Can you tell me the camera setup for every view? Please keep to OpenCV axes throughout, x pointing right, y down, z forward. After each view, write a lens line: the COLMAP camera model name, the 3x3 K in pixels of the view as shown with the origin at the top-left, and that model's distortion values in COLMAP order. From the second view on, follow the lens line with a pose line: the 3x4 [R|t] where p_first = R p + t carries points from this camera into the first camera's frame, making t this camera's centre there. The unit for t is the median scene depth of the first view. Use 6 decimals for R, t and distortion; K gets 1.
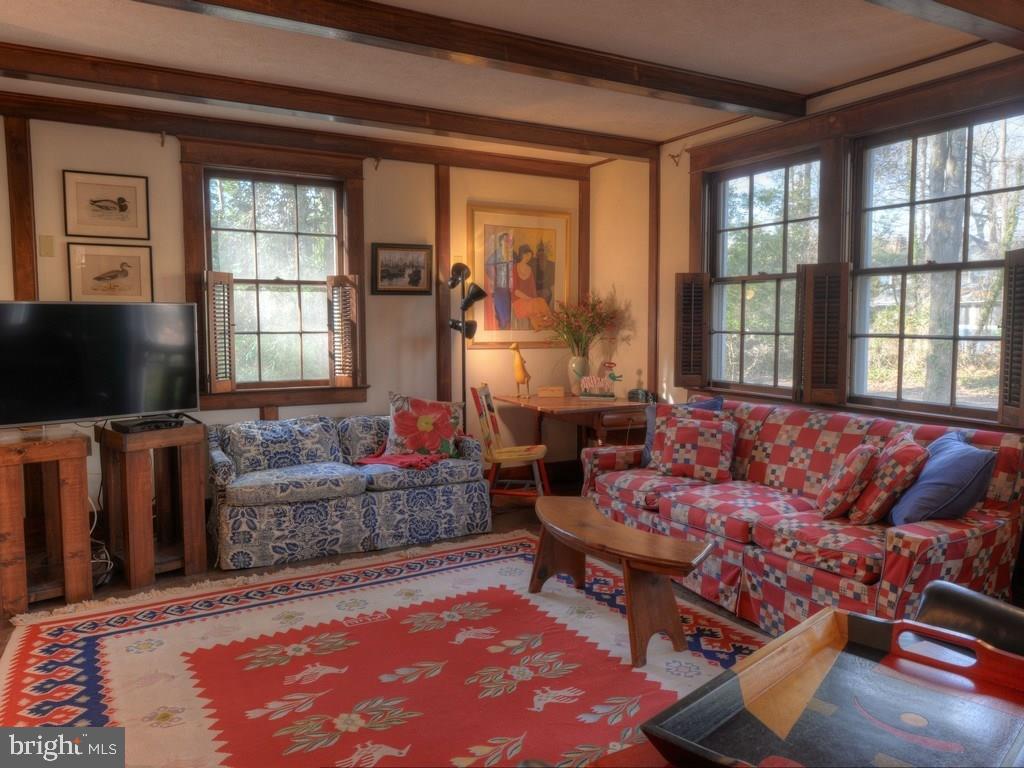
lens RADIAL K [[756.9, 0, 512.1], [0, 756.9, 381.6], [0, 0, 1]] dist [-0.004075, 0.007326]
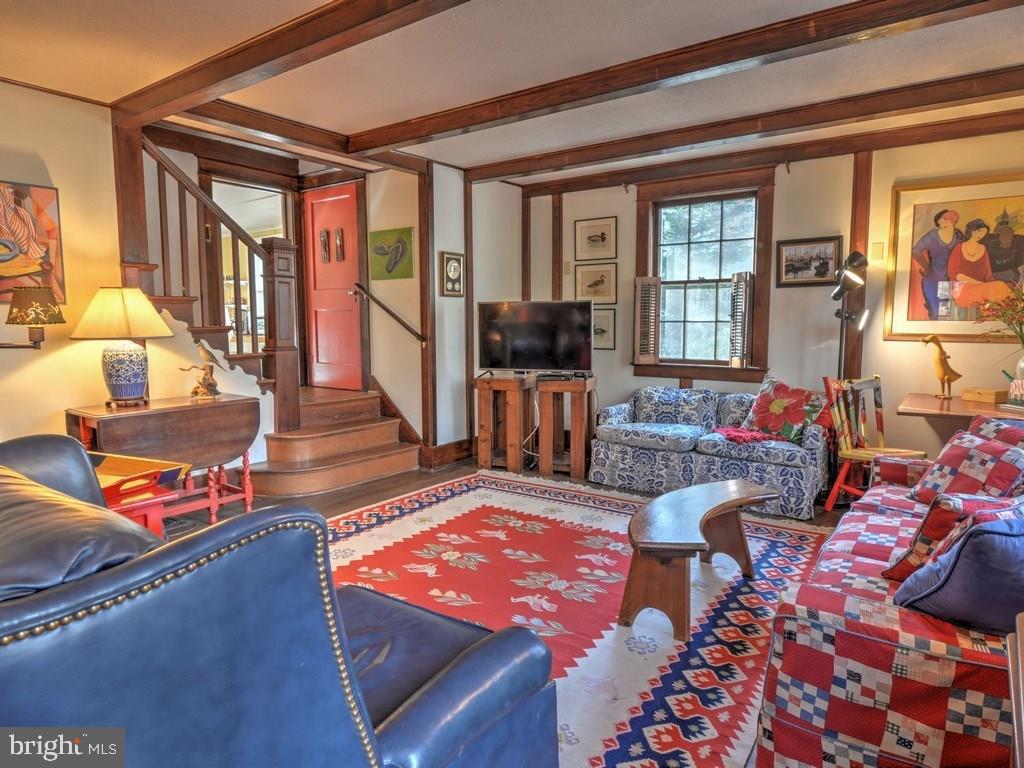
lens RADIAL K [[634.8, 0, 512.4], [0, 634.8, 382.0], [0, 0, 1]] dist [0.003960, -0.001675]
pose [[0.401132, 0.090523, -0.911537, 0.600624], [-0.070198, 0.995217, 0.067942, -0.015200], [0.913327, 0.036734, 0.405567, 0.312108]]
